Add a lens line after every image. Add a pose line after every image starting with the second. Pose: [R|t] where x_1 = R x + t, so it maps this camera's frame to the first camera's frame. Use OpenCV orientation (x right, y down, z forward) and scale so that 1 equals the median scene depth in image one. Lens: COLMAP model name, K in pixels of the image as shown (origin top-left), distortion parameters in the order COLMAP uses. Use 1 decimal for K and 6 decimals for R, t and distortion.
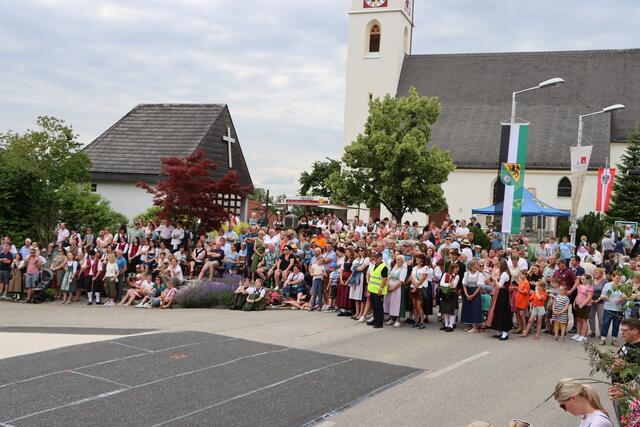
lens RADIAL K [[740.2, 0, 336.8], [0, 740.2, 214.4], [0, 0, 1]] dist [-0.003268, 0.245966]
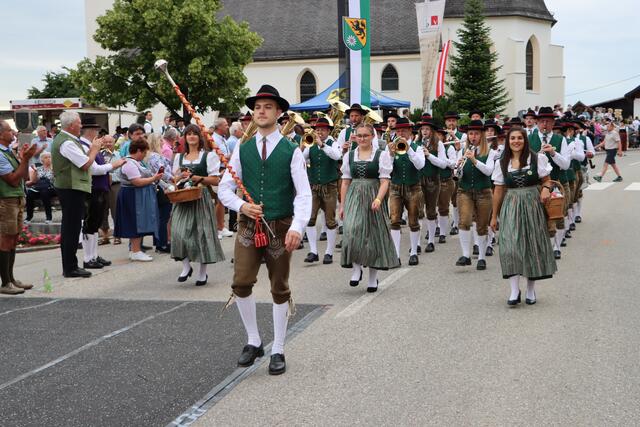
lens RADIAL K [[915.1, 0, 320.0], [0, 915.1, 222.1], [0, 0, 1]] dist [-0.005138, 0.702137]
pose [[0.965084, -0.094867, 0.244160, -0.014539], [0.074802, 0.993110, 0.090202, 0.031185], [-0.251035, -0.068789, 0.965531, 0.127592]]
